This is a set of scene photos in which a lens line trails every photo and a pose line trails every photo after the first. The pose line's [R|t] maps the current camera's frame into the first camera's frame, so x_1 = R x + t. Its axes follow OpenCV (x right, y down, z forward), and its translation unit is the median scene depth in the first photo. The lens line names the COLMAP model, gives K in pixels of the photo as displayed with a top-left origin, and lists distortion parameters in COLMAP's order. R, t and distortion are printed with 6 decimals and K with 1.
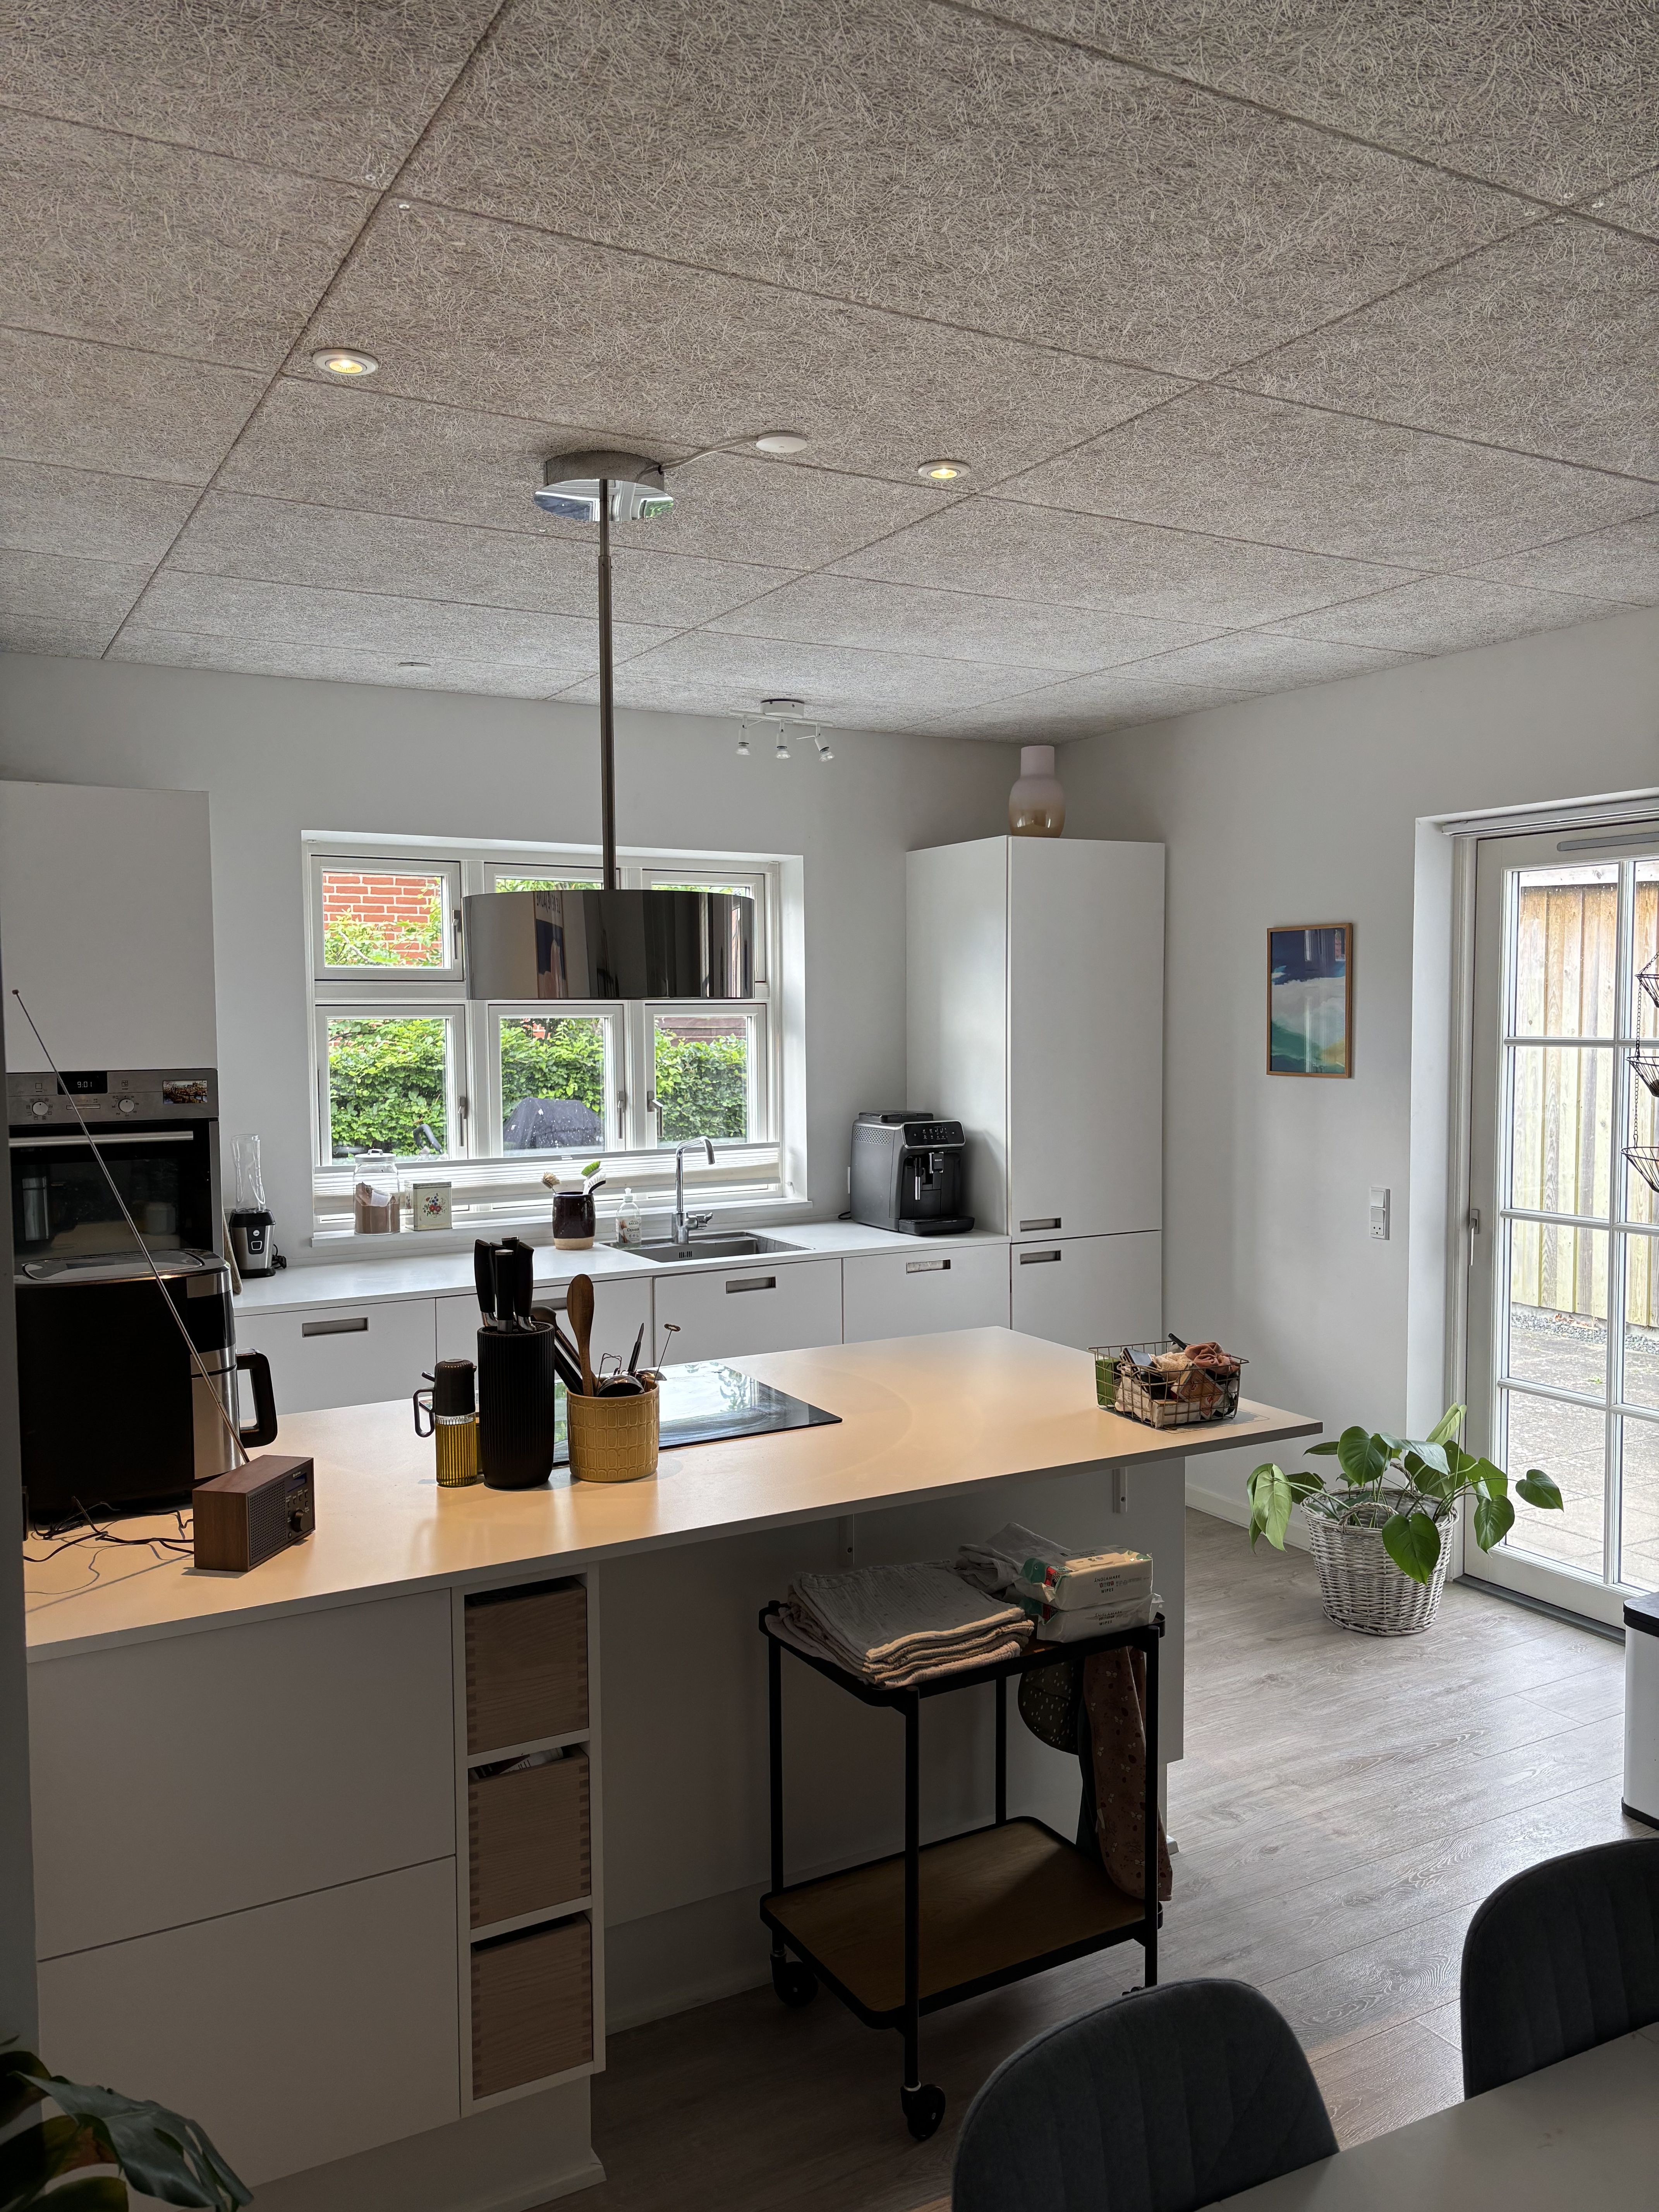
lens RADIAL K [[1662.4, 0, 823.5], [0, 1662.4, 1118.8], [0, 0, 1]] dist [0.051259, -0.050747]
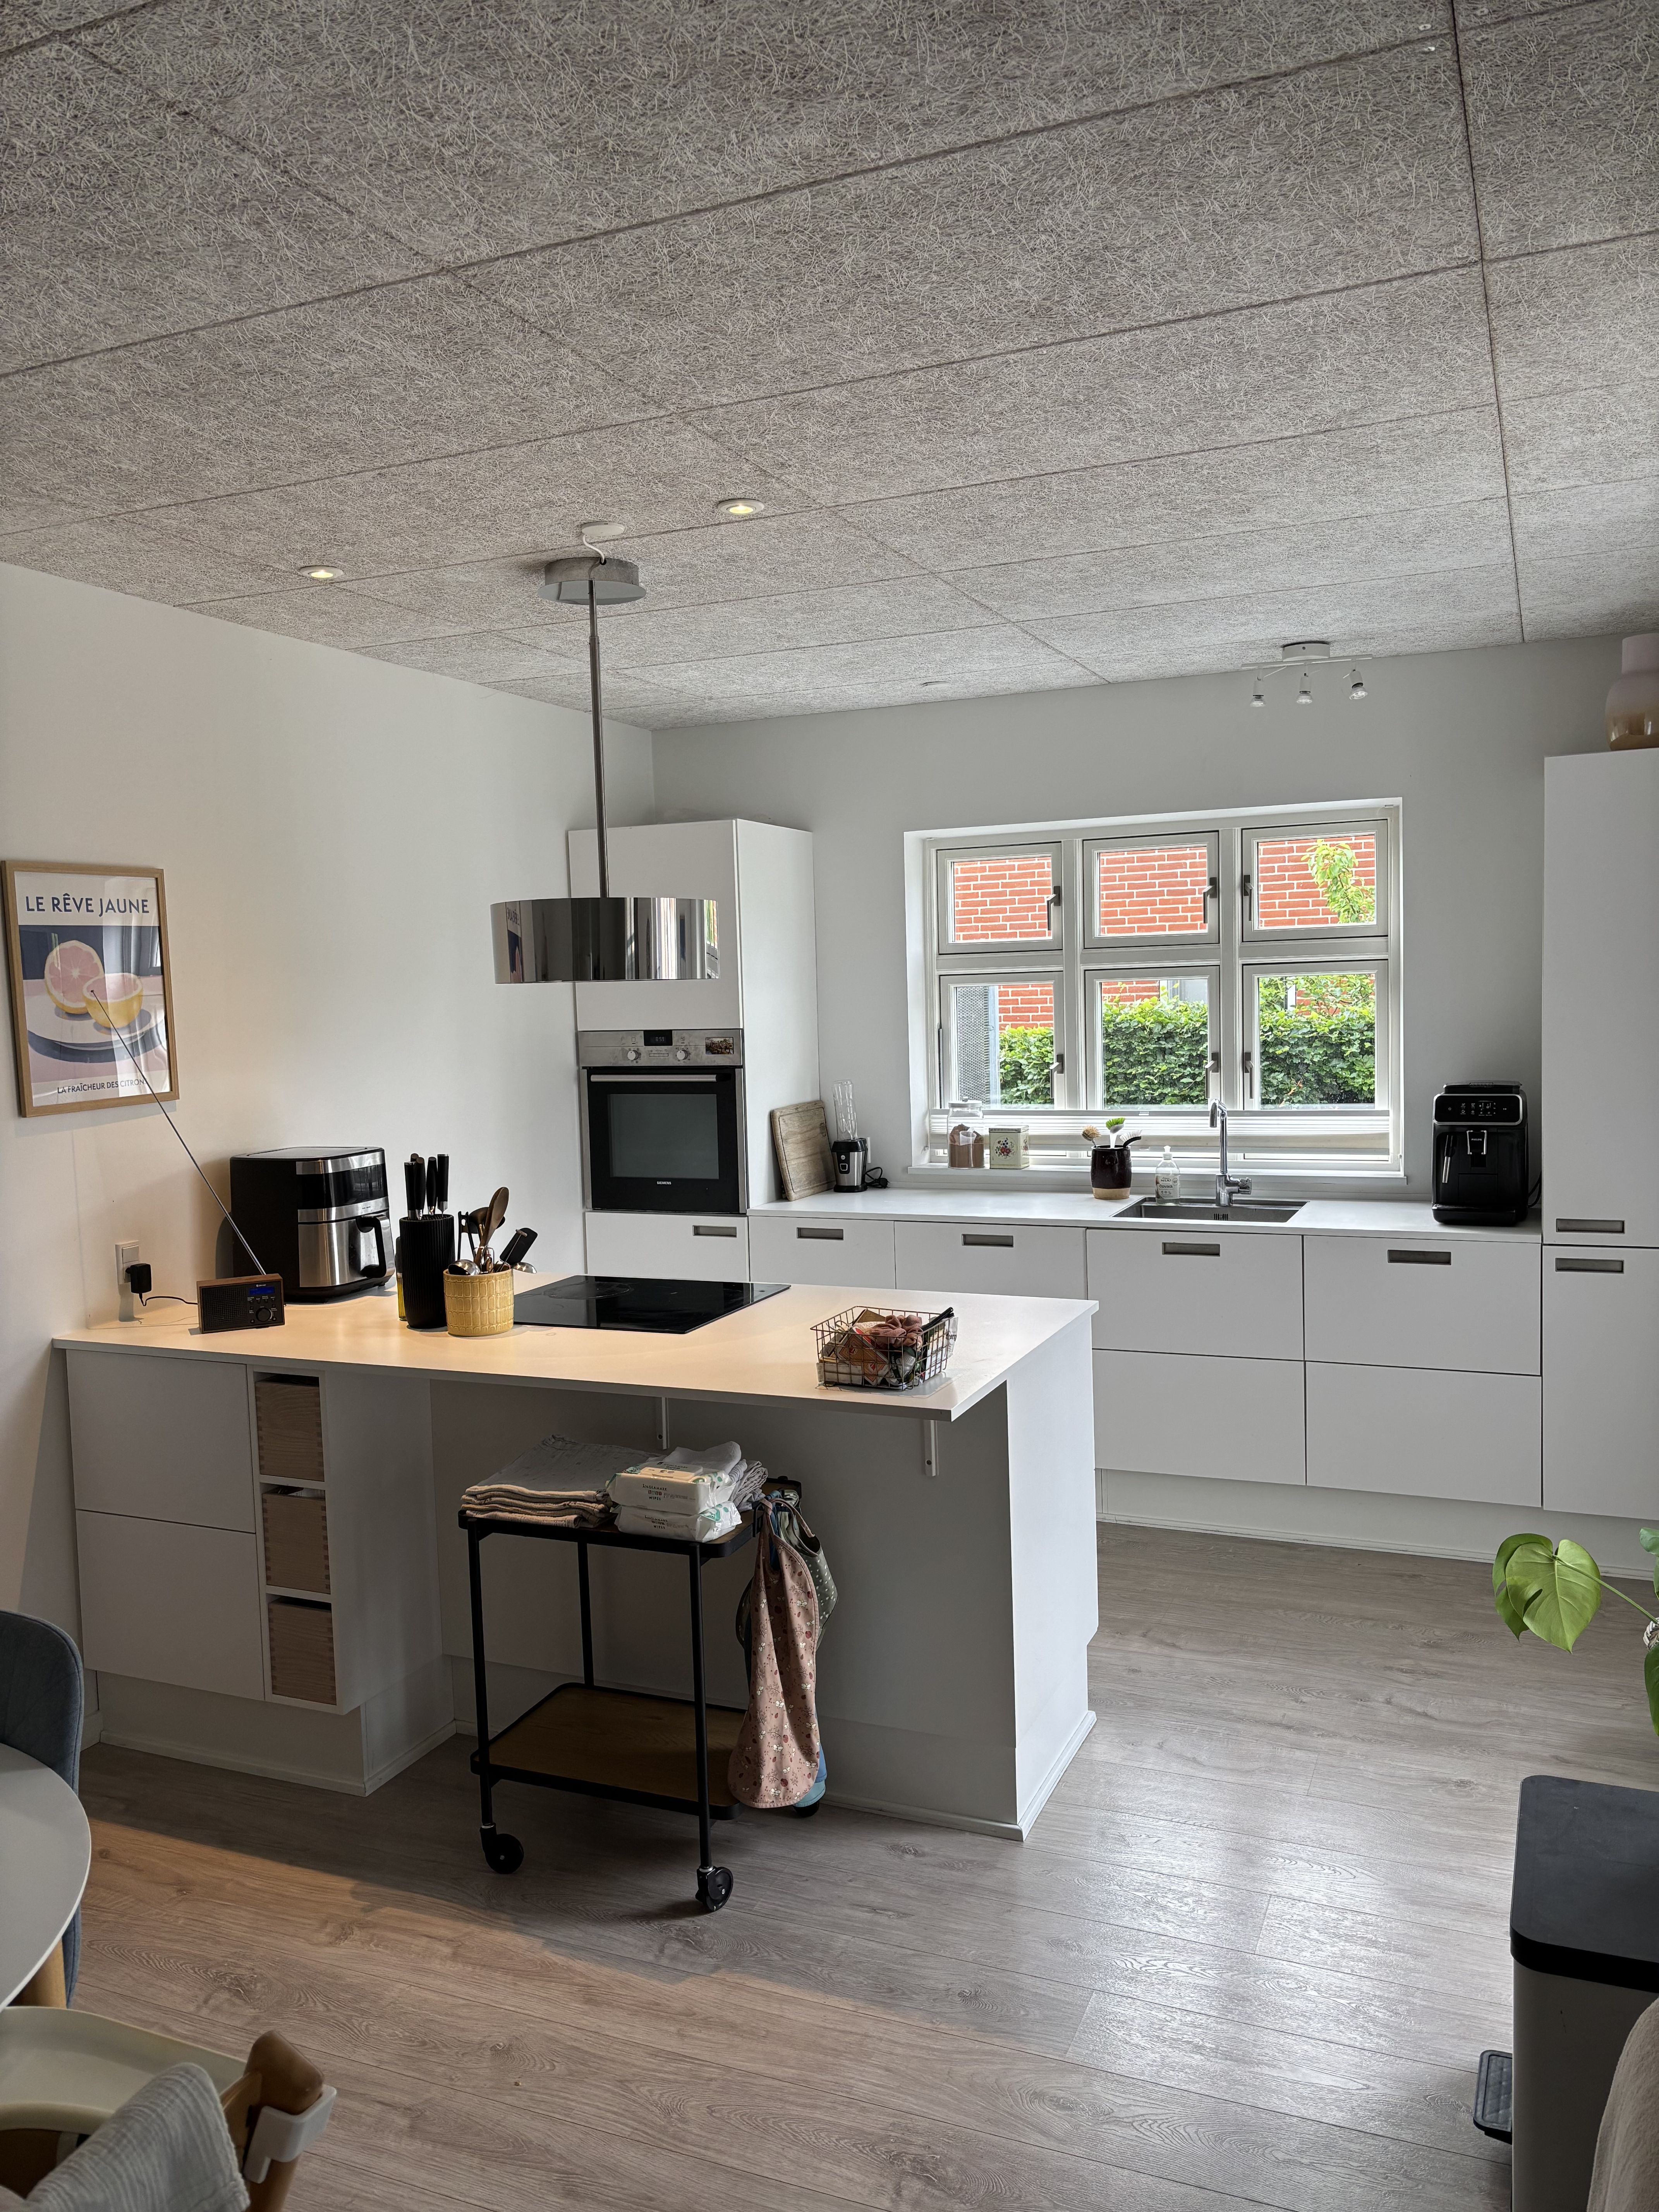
lens RADIAL K [[1662.4, 0, 822.5], [0, 1662.4, 1121.3], [0, 0, 1]] dist [0.051259, -0.050747]
pose [[0.607980, 0.056447, -0.791943, 0.594723], [-0.029506, 0.998387, 0.048510, -0.018332], [0.793404, -0.006126, 0.608665, 0.208353]]
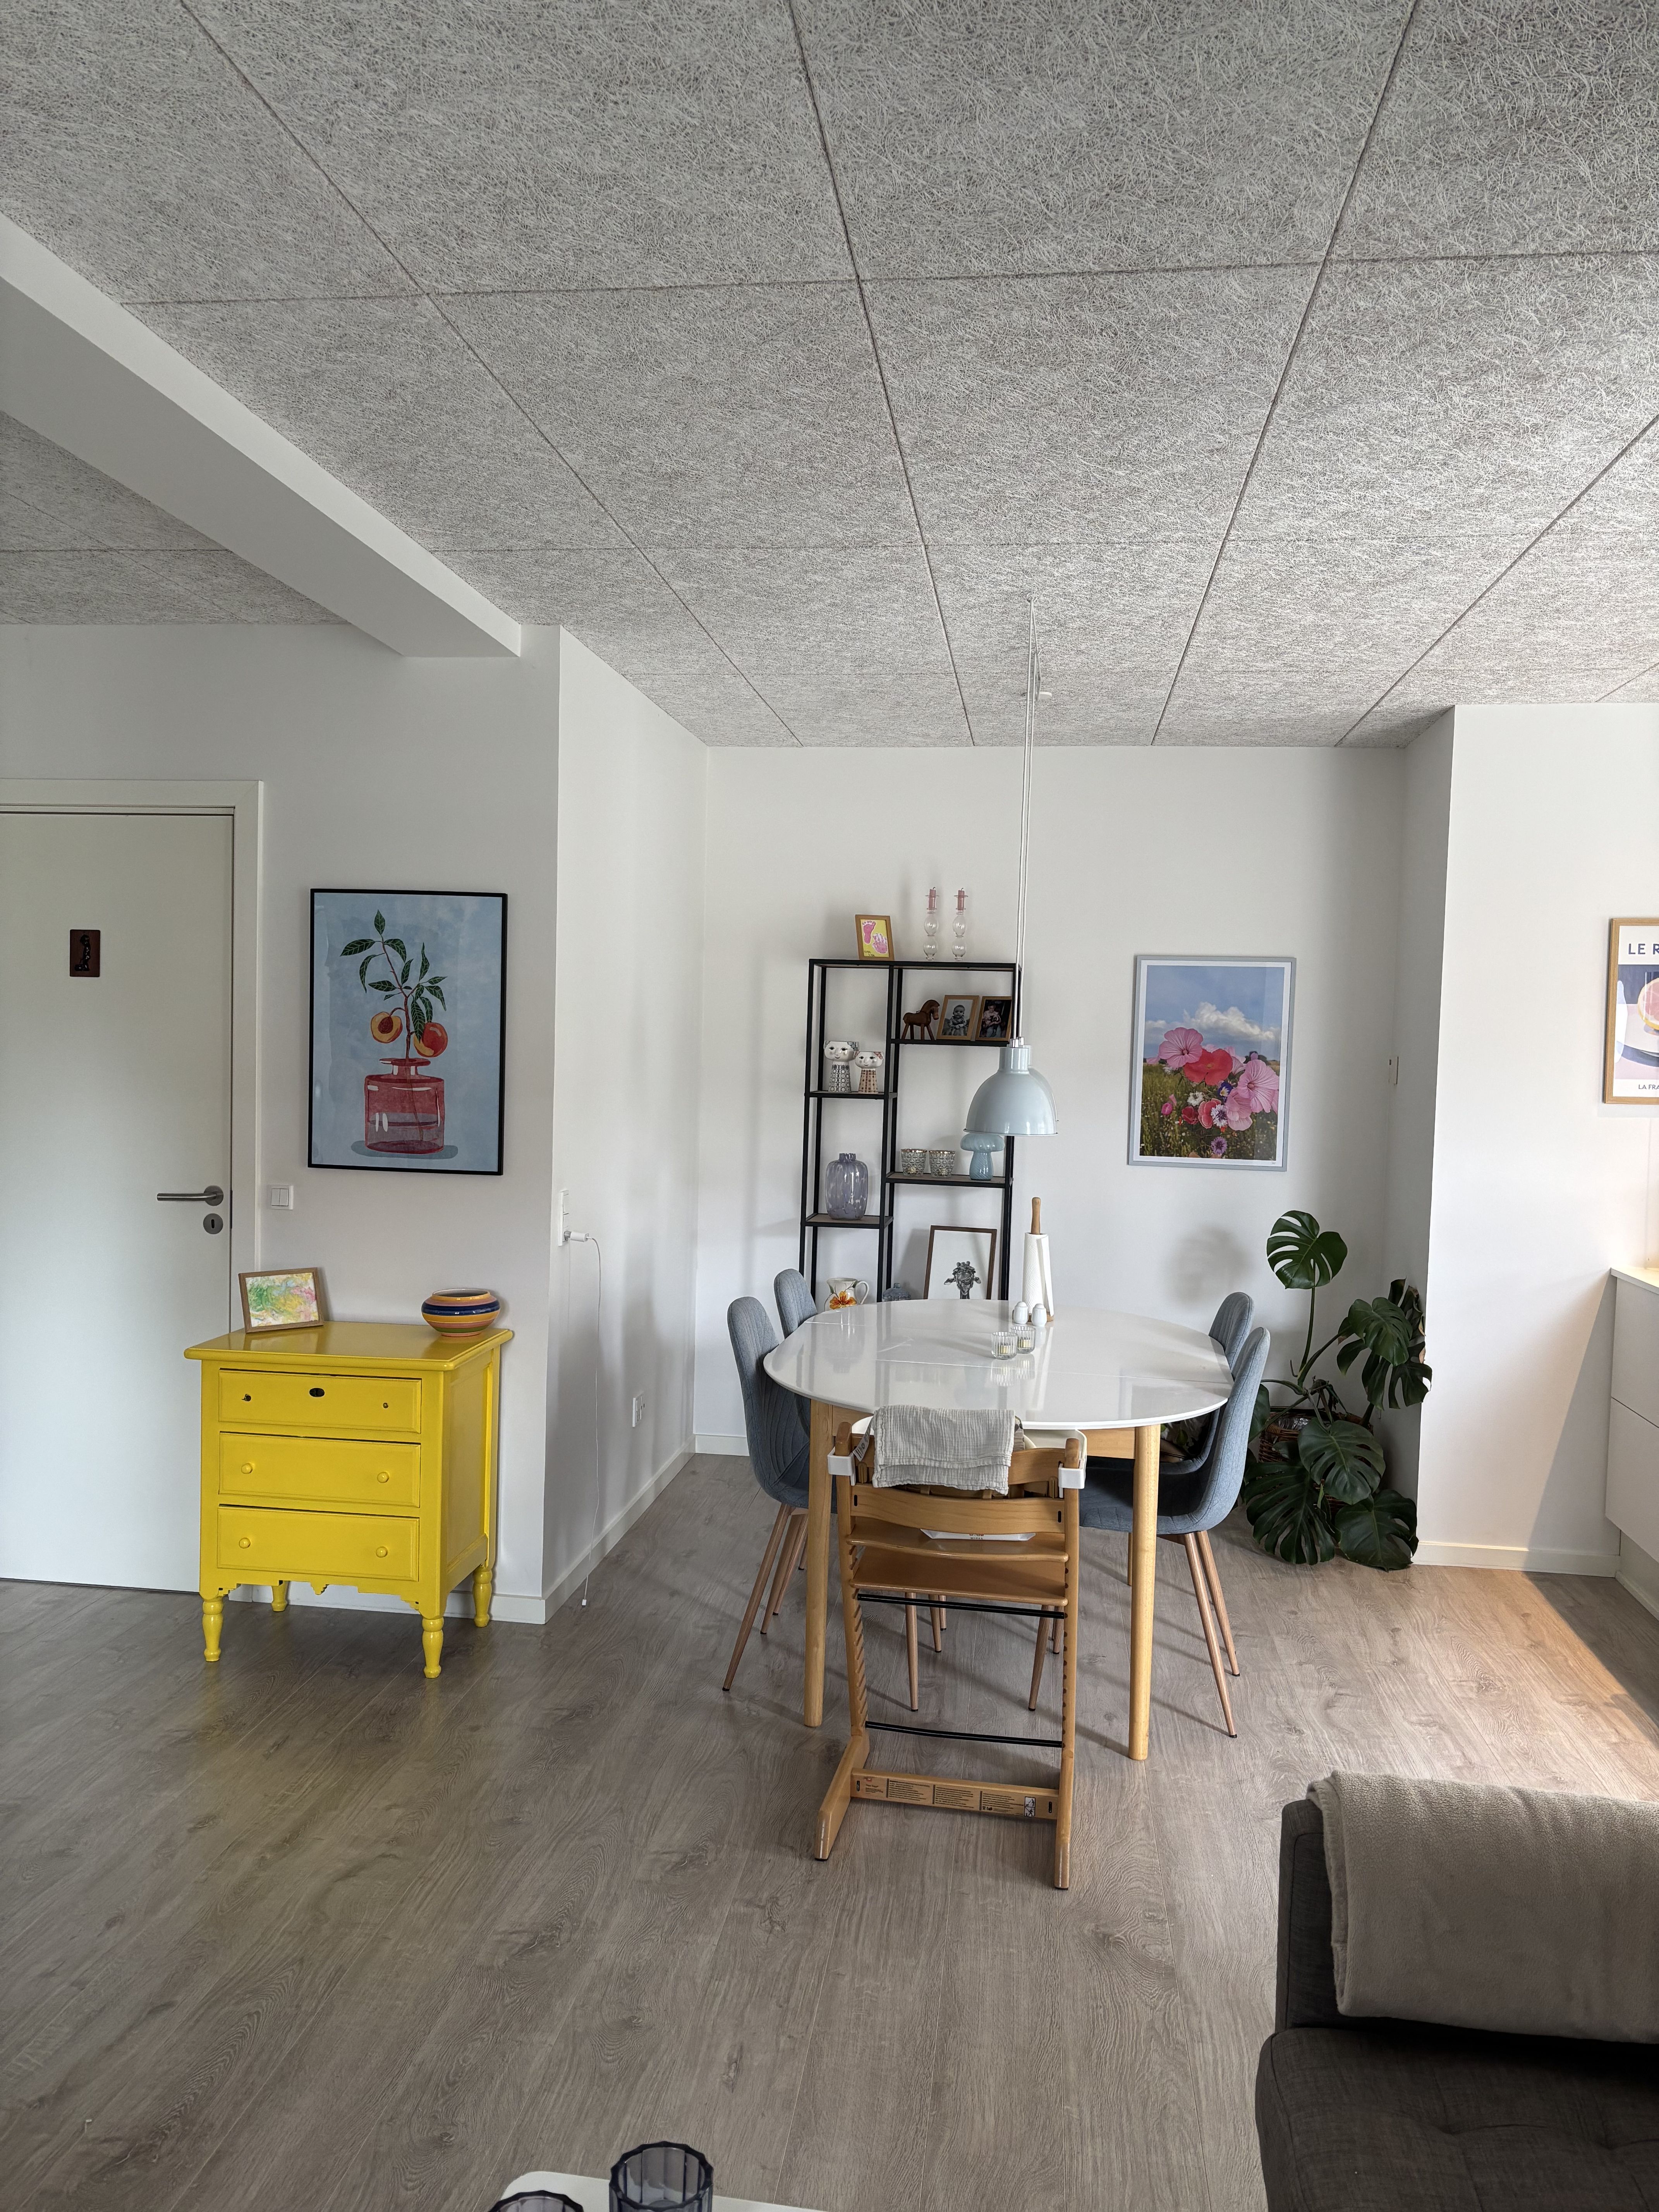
lens RADIAL K [[1662.4, 0, 821.3], [0, 1662.4, 1111.3], [0, 0, 1]] dist [0.051259, -0.050747]
pose [[-0.596149, 0.031423, -0.802259, 0.895015], [-0.078175, 0.992214, 0.096955, -0.030109], [0.799059, 0.120516, -0.589051, 0.589147]]
